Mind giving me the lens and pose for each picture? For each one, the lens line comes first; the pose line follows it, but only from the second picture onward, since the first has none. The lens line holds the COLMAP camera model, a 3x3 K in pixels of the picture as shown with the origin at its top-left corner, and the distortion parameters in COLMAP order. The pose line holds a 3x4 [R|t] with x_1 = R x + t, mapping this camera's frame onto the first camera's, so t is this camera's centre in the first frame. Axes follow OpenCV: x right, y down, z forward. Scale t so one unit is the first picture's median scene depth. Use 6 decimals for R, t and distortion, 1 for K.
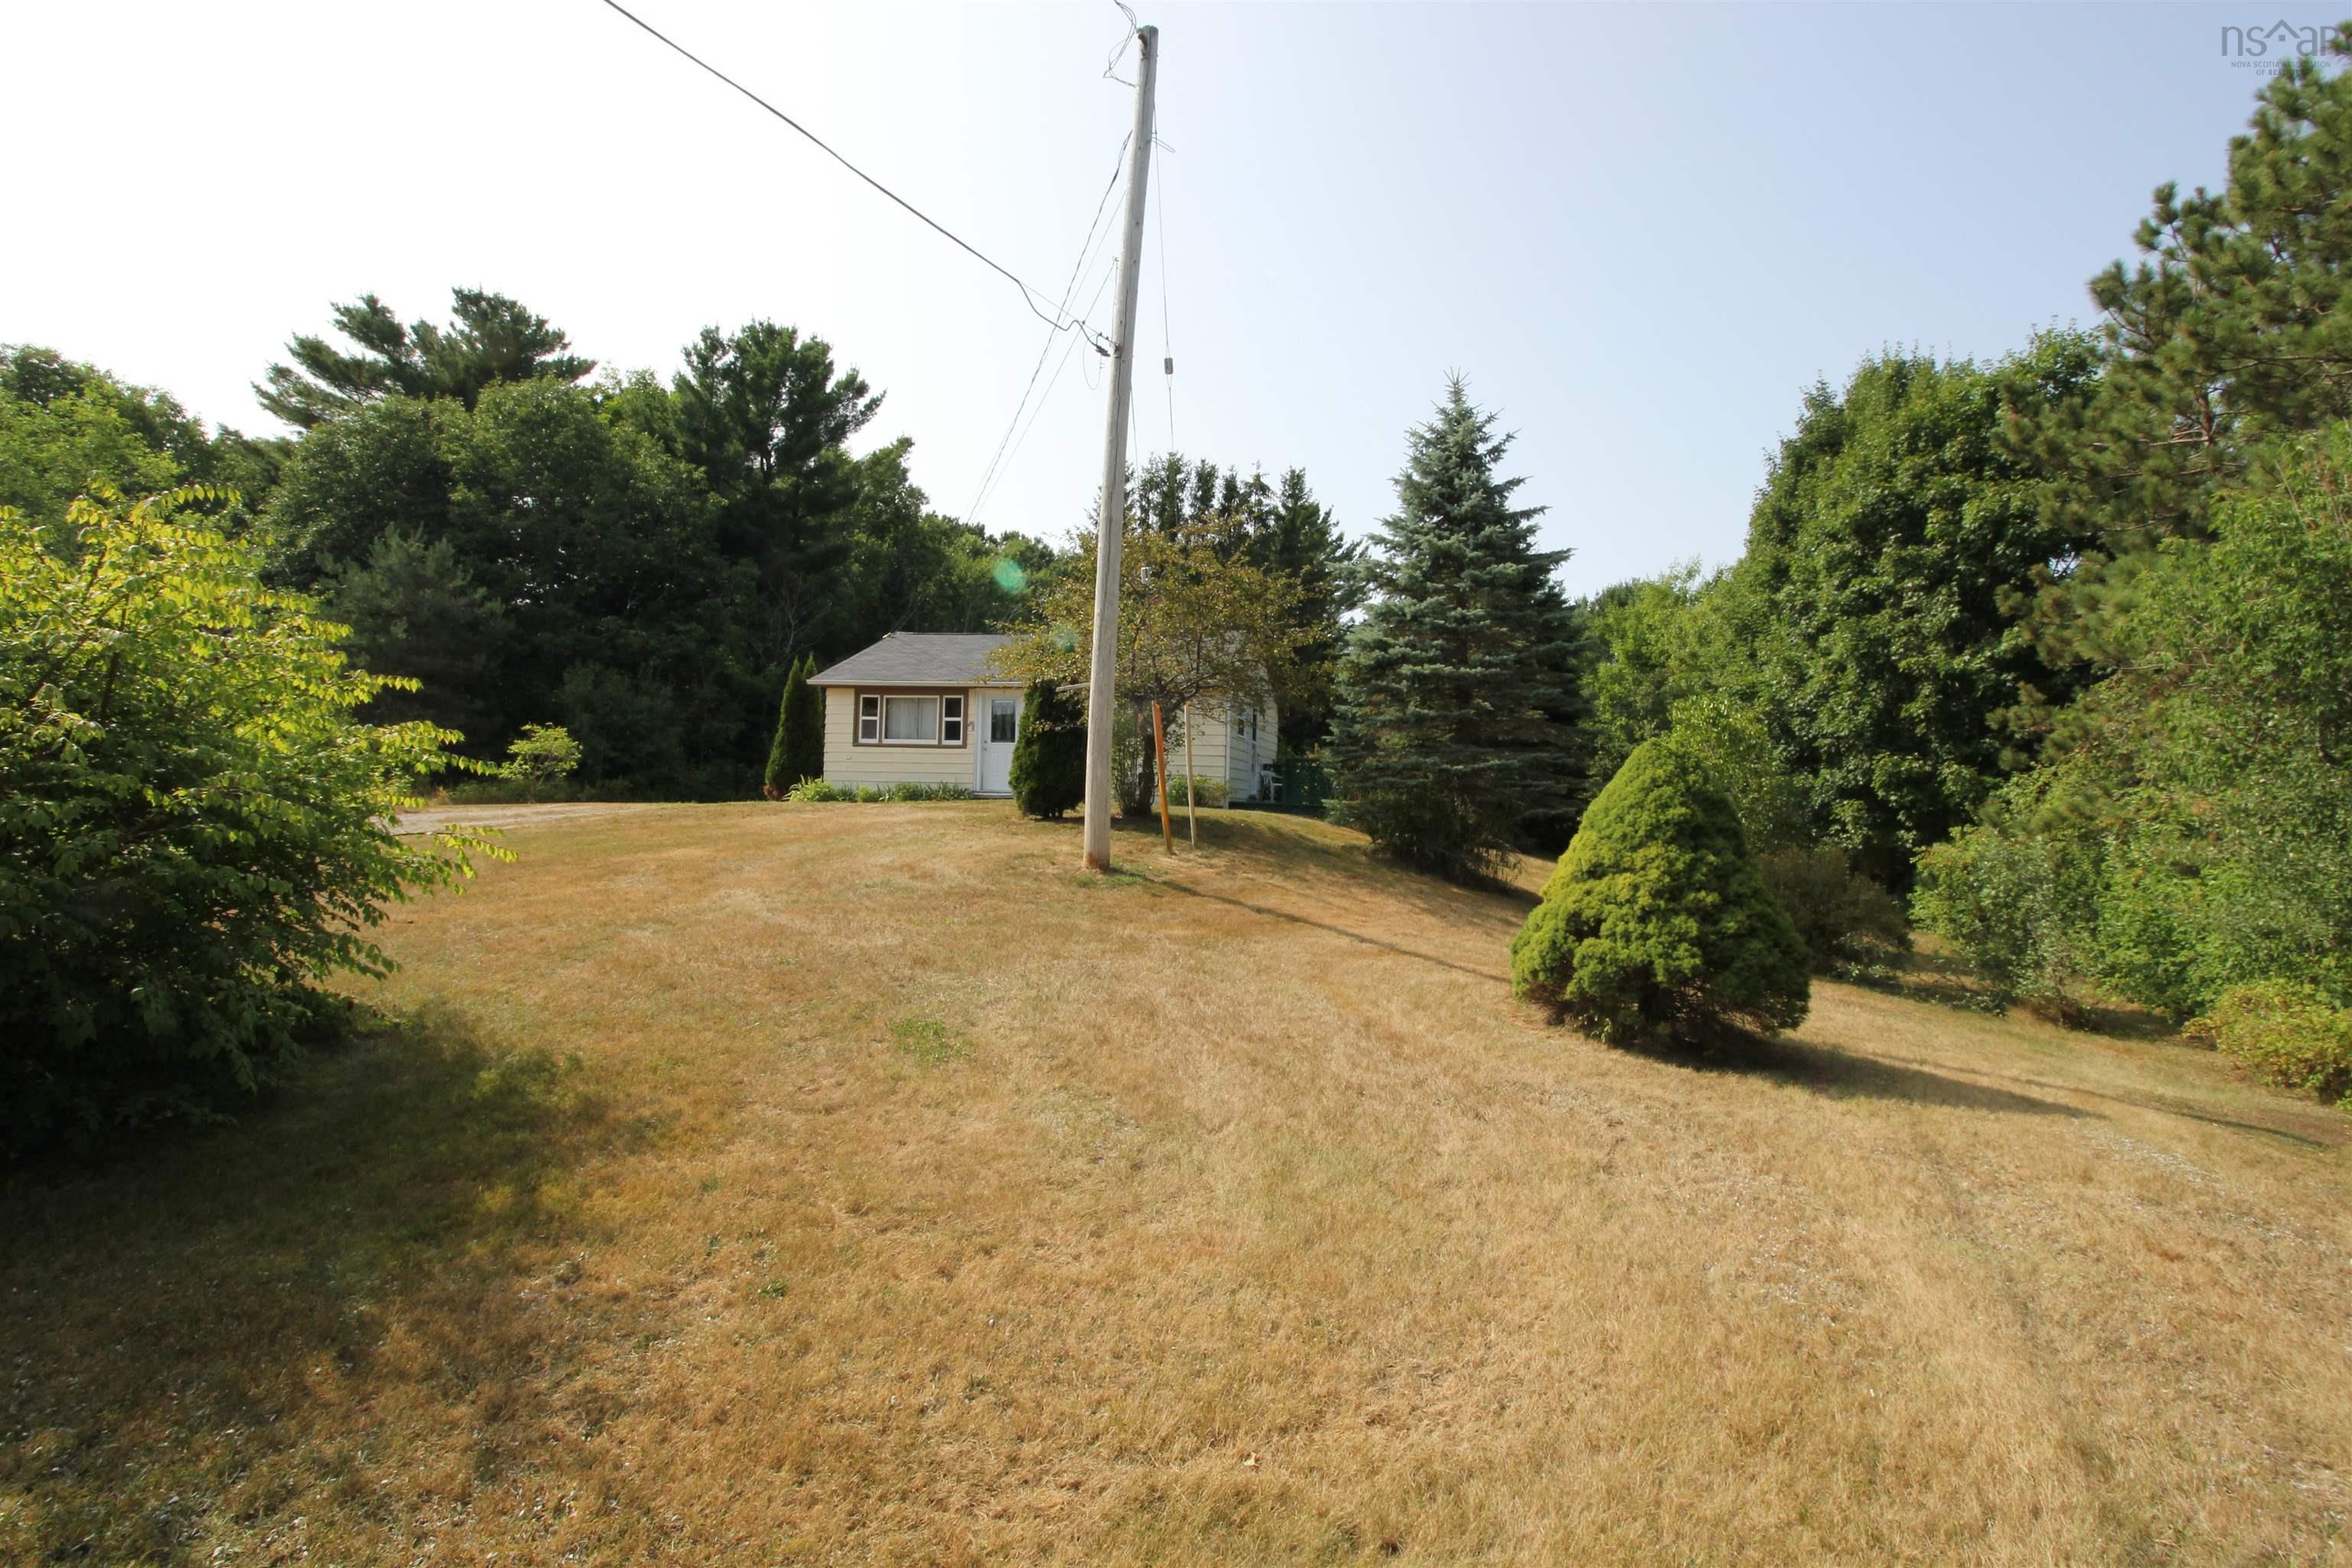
lens RADIAL K [[1088.9, 0, 1182.6], [0, 1088.9, 775.5], [0, 0, 1]] dist [-0.002591, -0.013435]
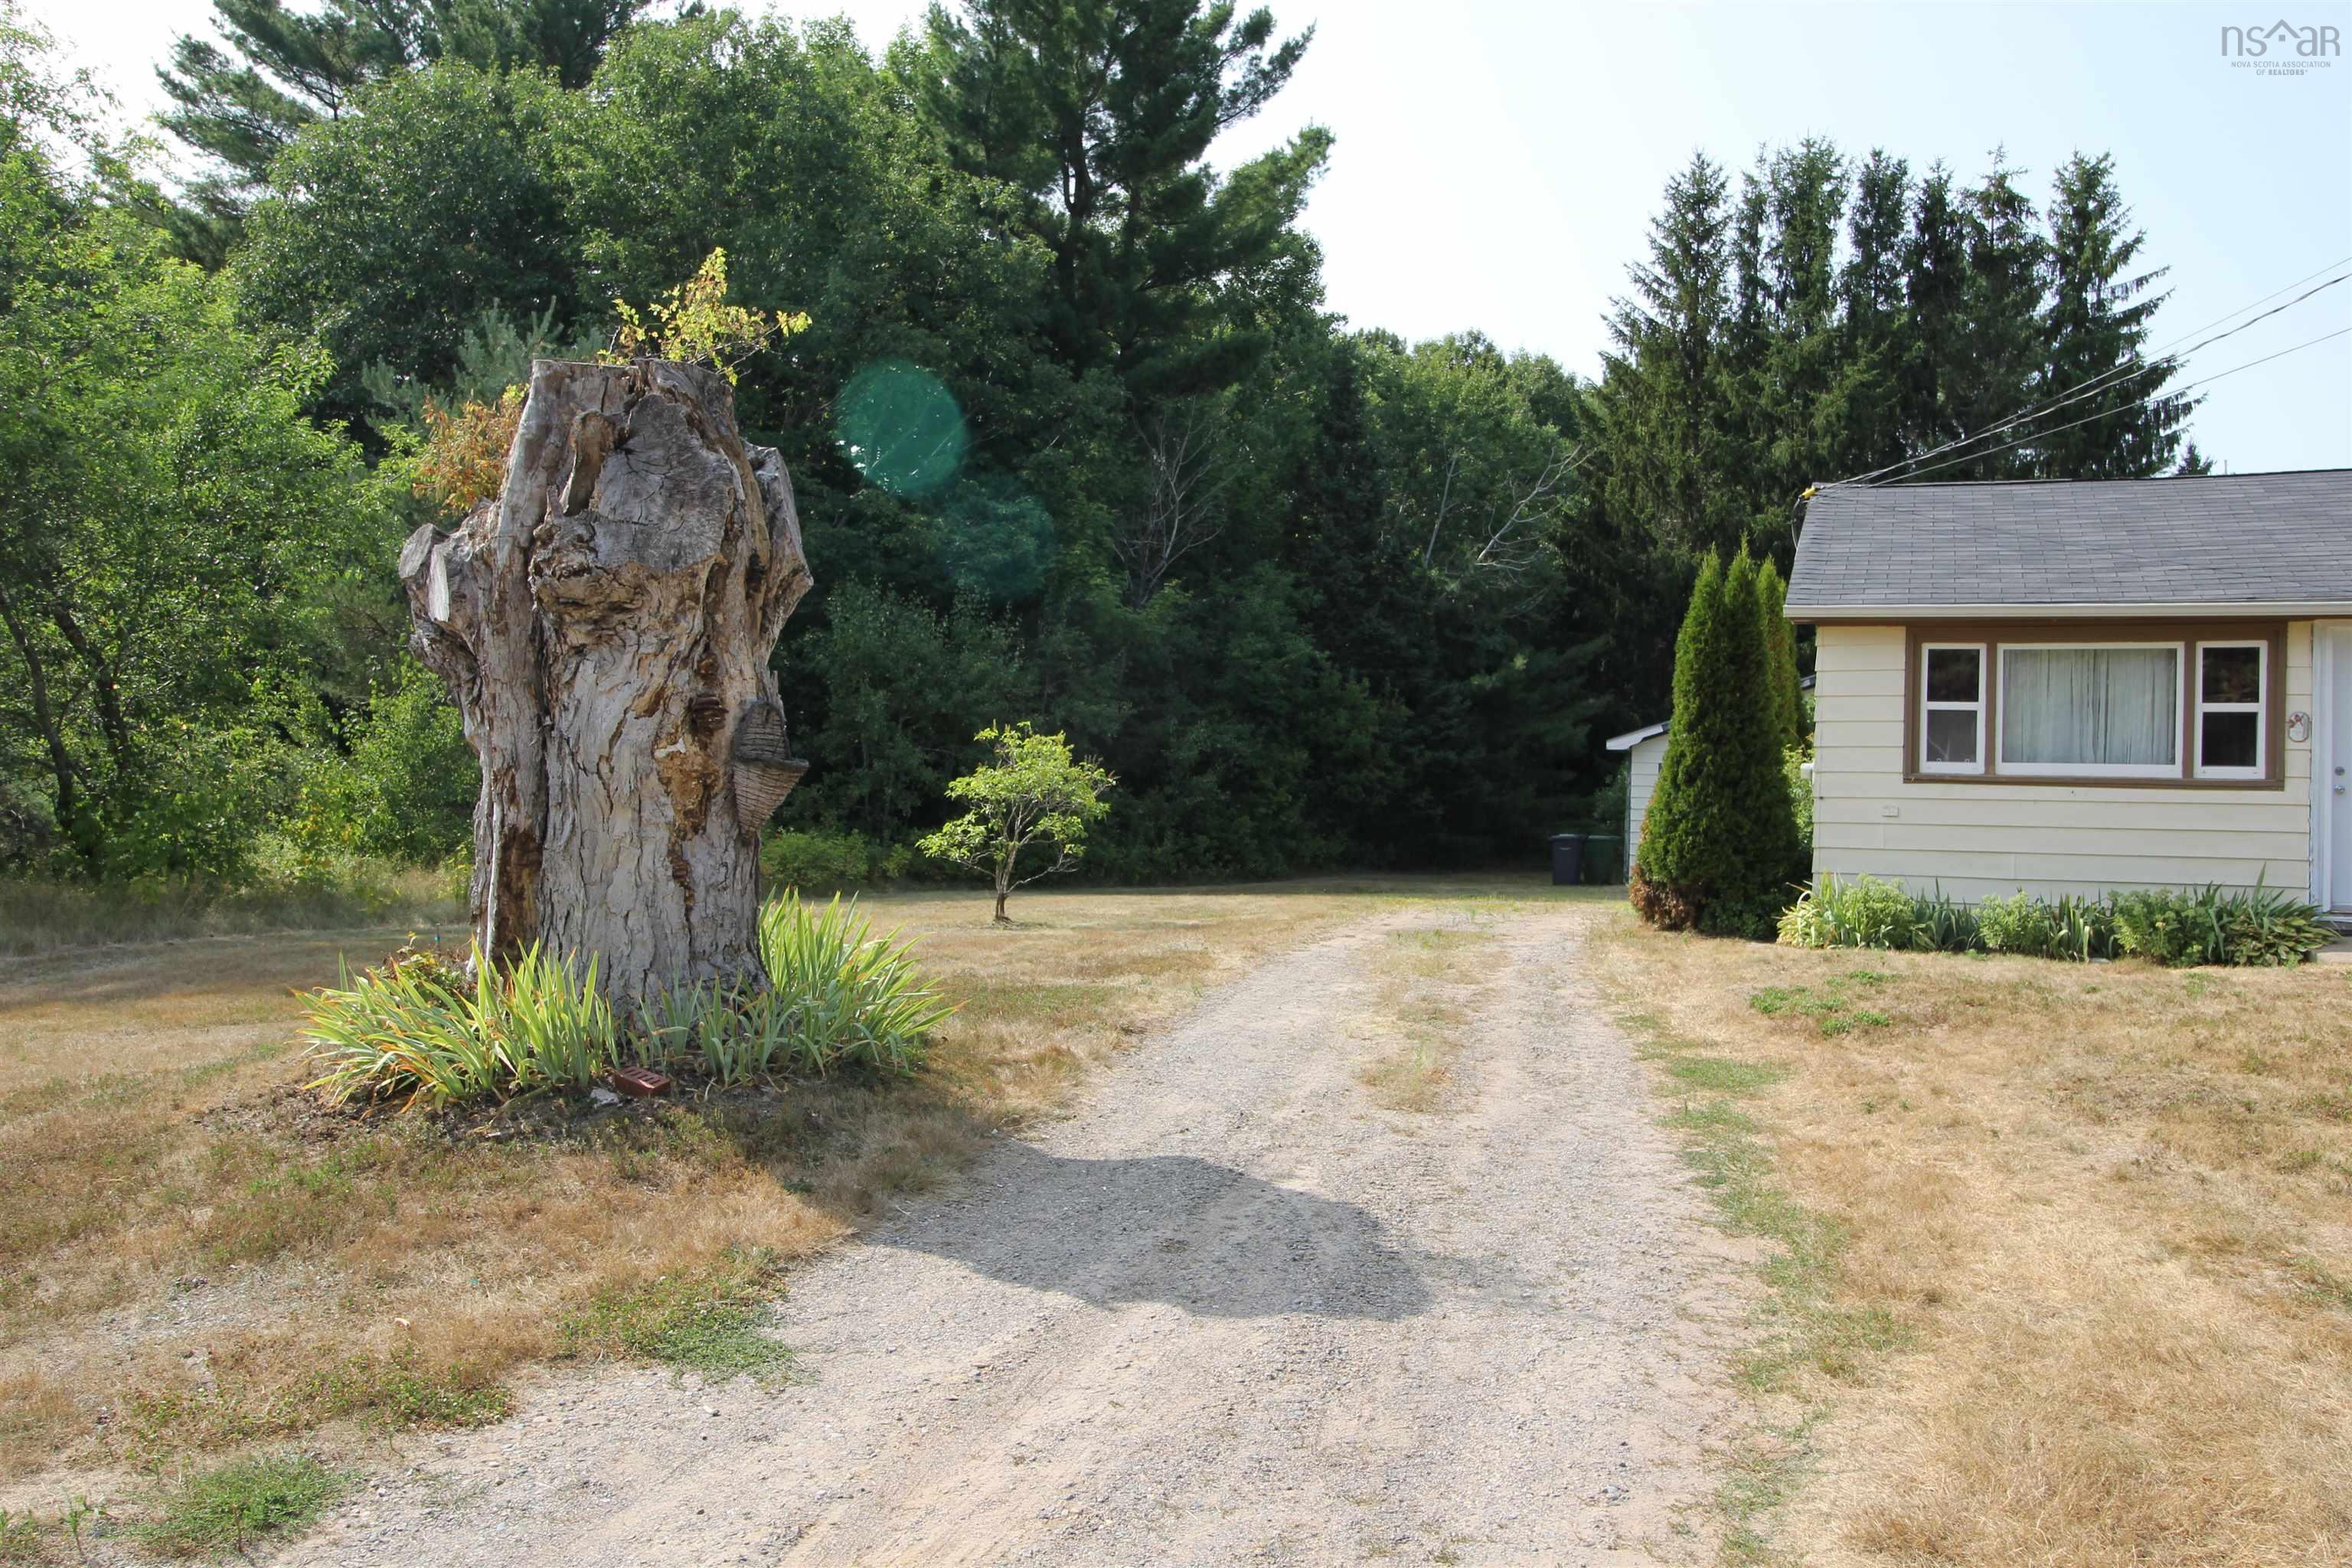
lens RADIAL K [[1845.2, 0, 1180.1], [0, 1845.2, 775.1], [0, 0, 1]] dist [0.006242, 0.000047]
pose [[0.988676, -0.005781, -0.149955, -0.459124], [0.006197, 0.999978, 0.002308, -0.032909], [0.149938, -0.003211, 0.988690, 0.345846]]
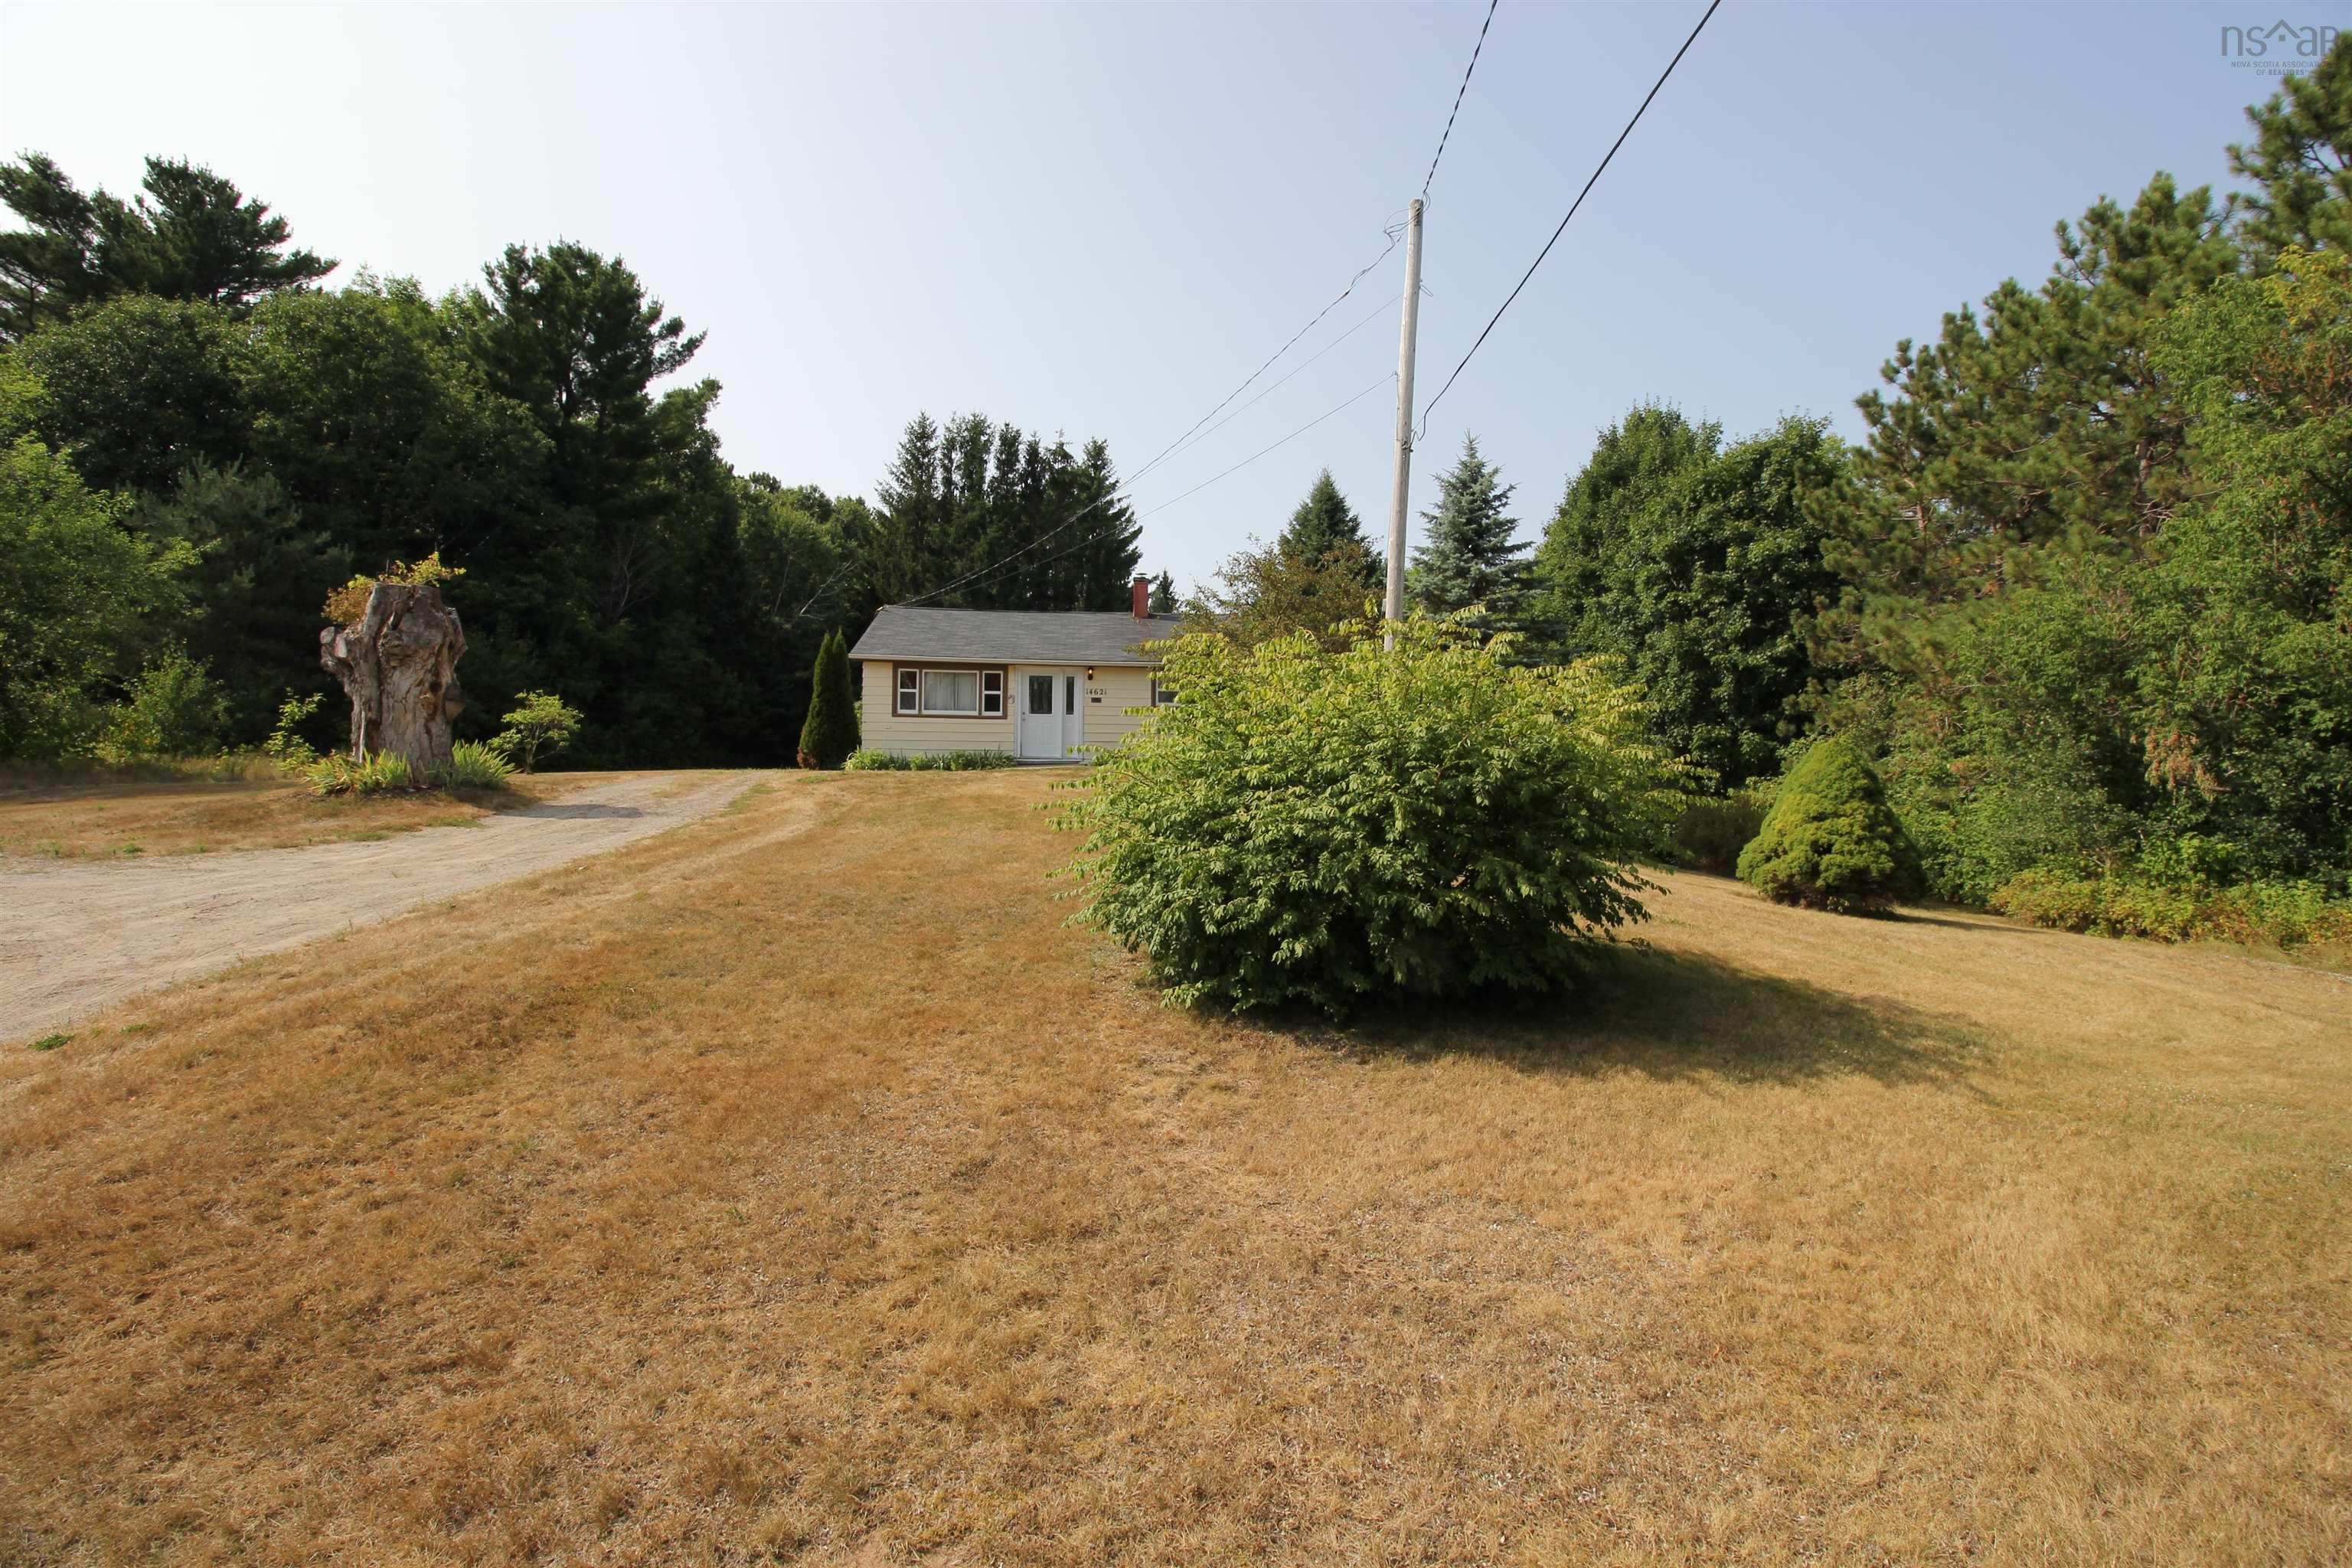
lens RADIAL K [[1089.9, 0, 1187.2], [0, 1089.9, 768.1], [0, 0, 1]] dist [0.000168, -0.013637]
pose [[0.954581, -0.013659, 0.297639, -0.350603], [0.001688, 0.999181, 0.040440, -0.019602], [-0.297947, -0.038101, 0.953822, -0.113261]]
